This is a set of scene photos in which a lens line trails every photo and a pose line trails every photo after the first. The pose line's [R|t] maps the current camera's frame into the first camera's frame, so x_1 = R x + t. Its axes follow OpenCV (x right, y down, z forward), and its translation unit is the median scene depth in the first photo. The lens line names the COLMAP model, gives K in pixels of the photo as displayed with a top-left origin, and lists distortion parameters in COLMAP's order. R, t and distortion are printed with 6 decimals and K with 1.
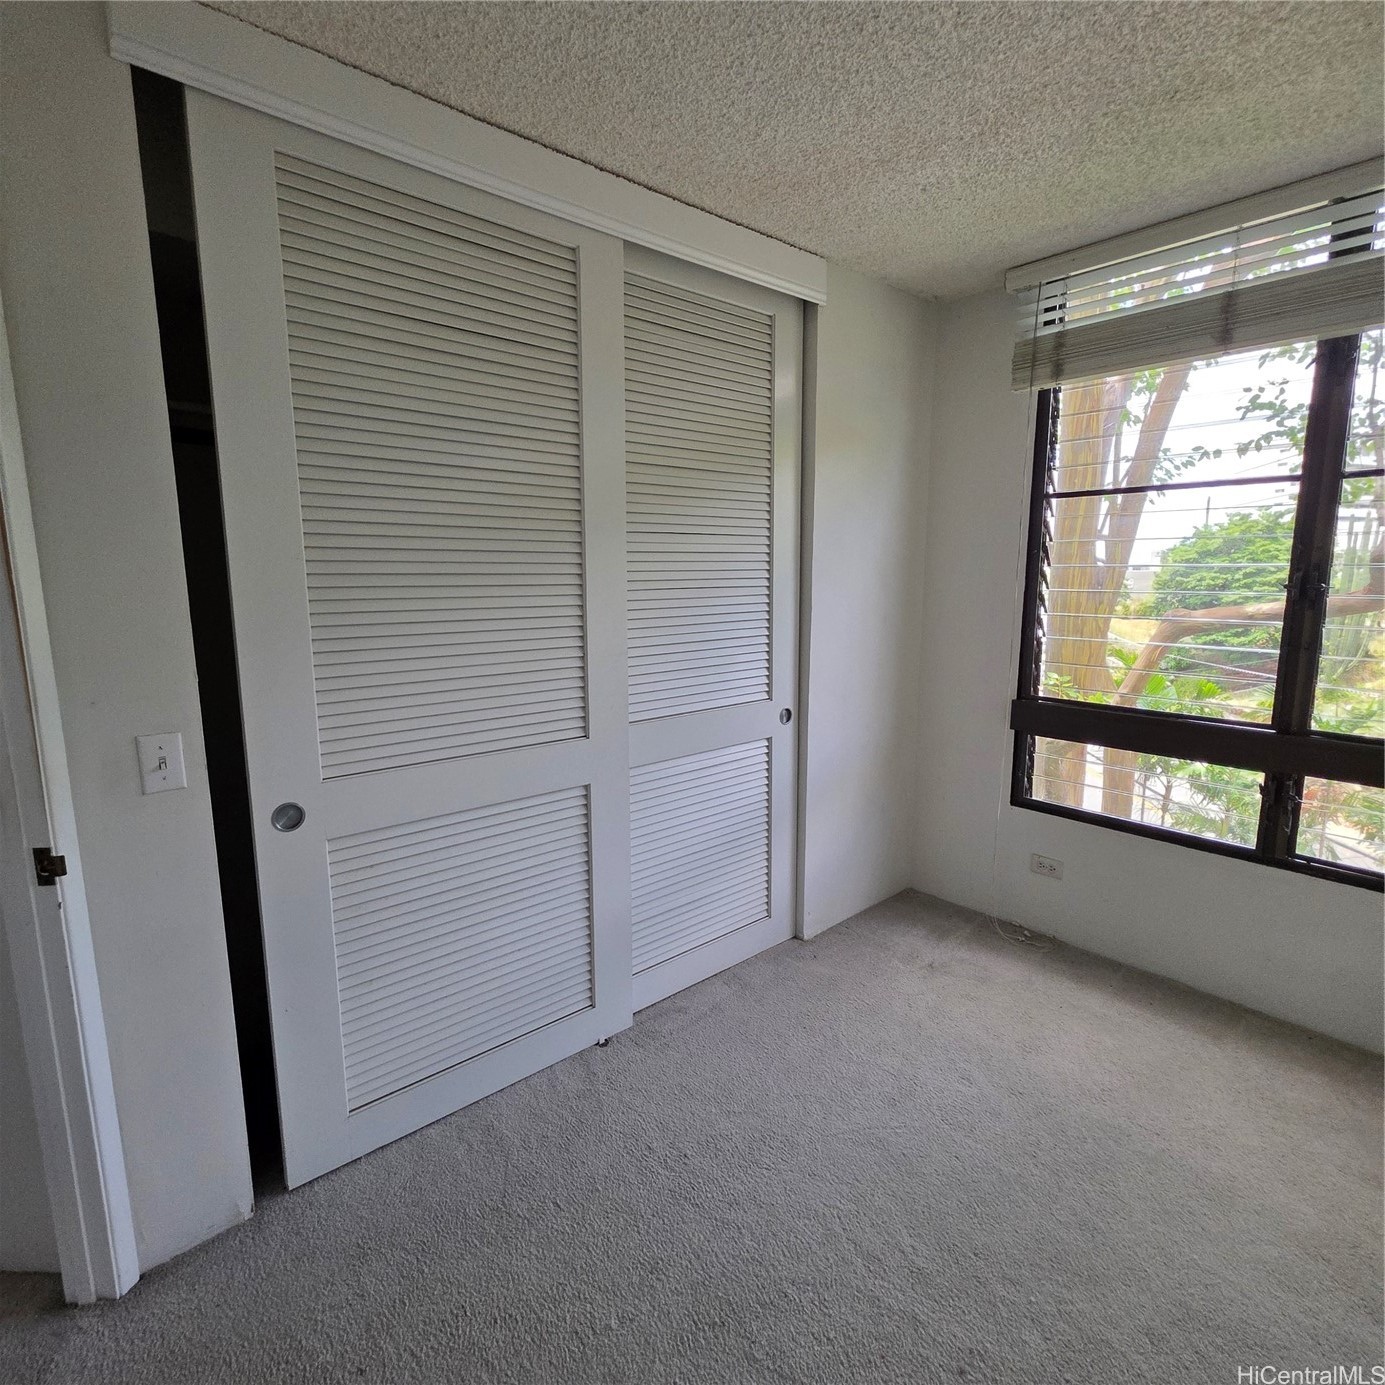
lens RADIAL K [[749.5, 0, 692.5], [0, 749.5, 692.5], [0, 0, 1]] dist [-0.000291, -0.000262]
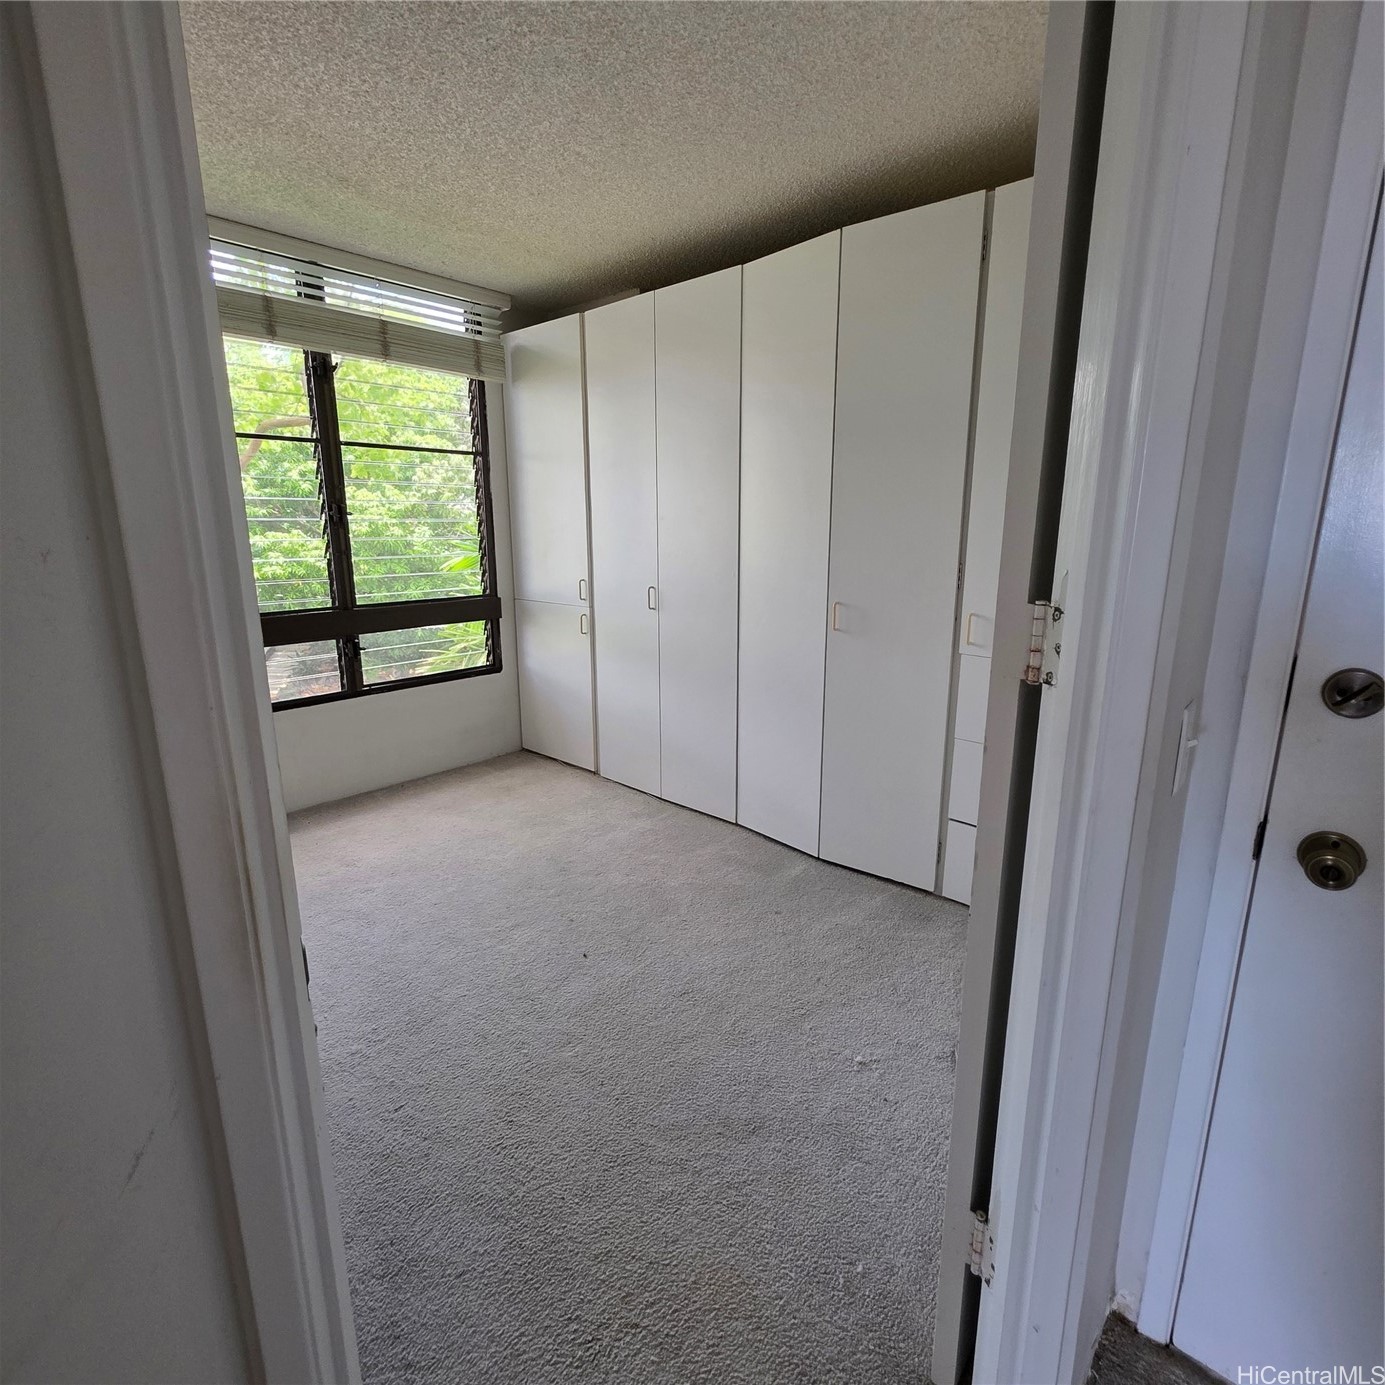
lens RADIAL K [[749.5, 0, 692.5], [0, 749.5, 692.5], [0, 0, 1]] dist [-0.000291, -0.000262]
pose [[-0.120507, -0.172467, 0.977616, -0.846200], [0.150822, 0.970180, 0.189746, 0.035408], [-0.981188, 0.170312, -0.090901, 0.474669]]
